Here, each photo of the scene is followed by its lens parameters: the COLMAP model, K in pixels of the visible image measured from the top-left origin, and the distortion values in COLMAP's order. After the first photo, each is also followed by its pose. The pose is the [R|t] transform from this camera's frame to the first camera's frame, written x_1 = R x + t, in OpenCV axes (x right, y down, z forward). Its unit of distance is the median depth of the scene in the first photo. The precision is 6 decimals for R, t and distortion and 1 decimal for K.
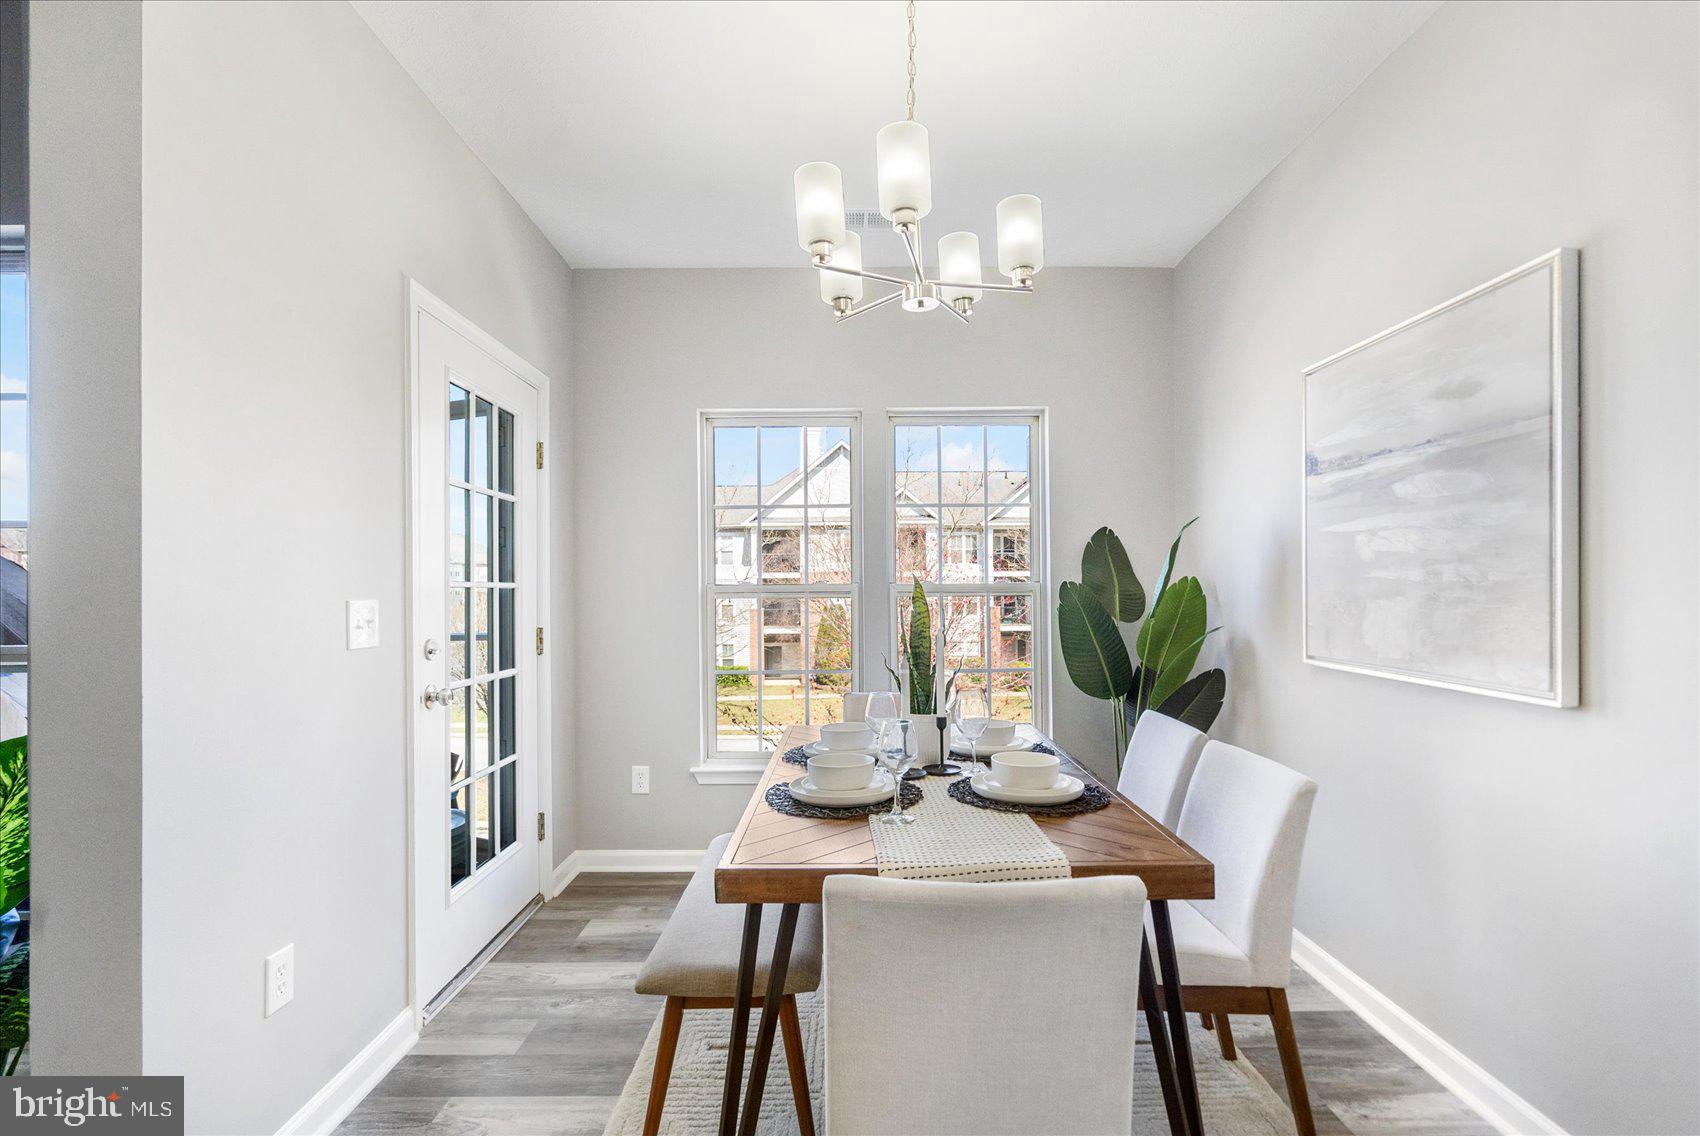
lens RADIAL K [[816.0, 0, 825.9], [0, 816.0, 616.0], [0, 0, 1]] dist [-0.025197, -0.000083]
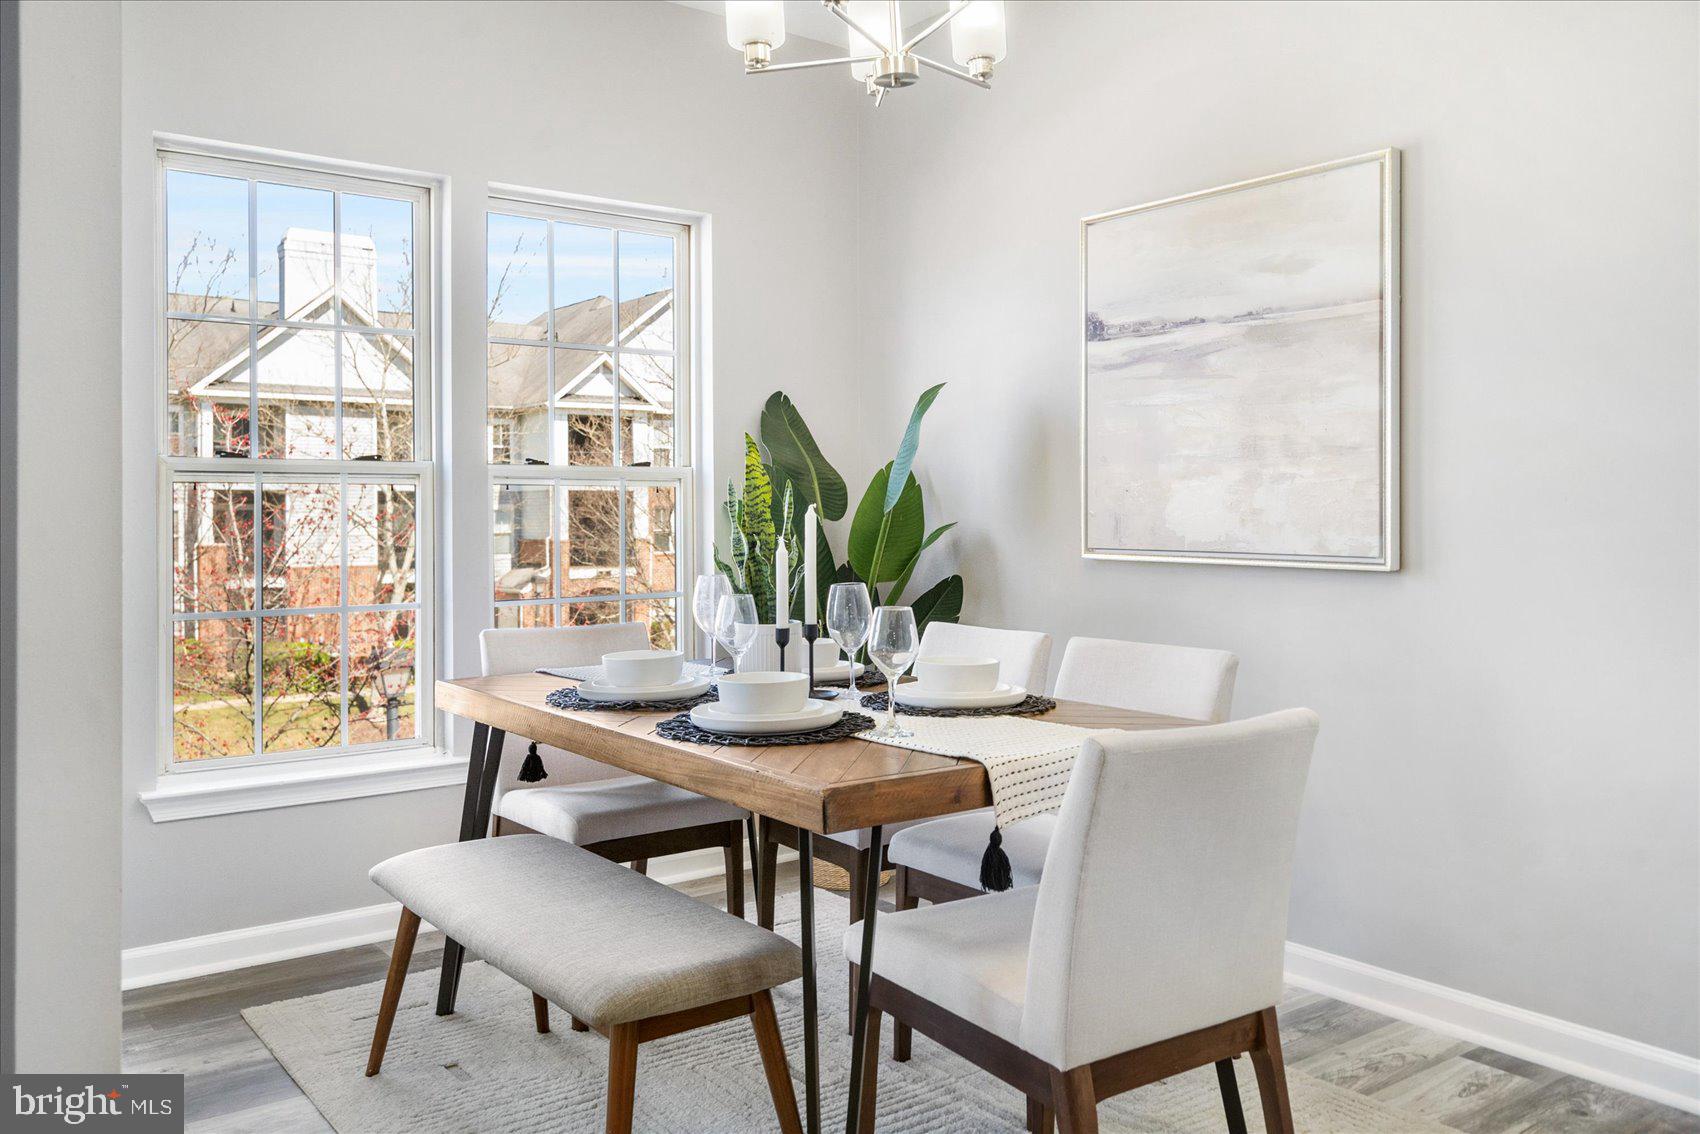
lens RADIAL K [[1399.0, 0, 854.2], [0, 1399.0, 556.2], [0, 0, 1]] dist [-0.014375, -0.002722]
pose [[0.785800, -0.010332, 0.618394, -0.584293], [0.014315, 0.999896, -0.001485, 0.062038], [-0.618315, 0.010019, 0.785867, -0.026488]]
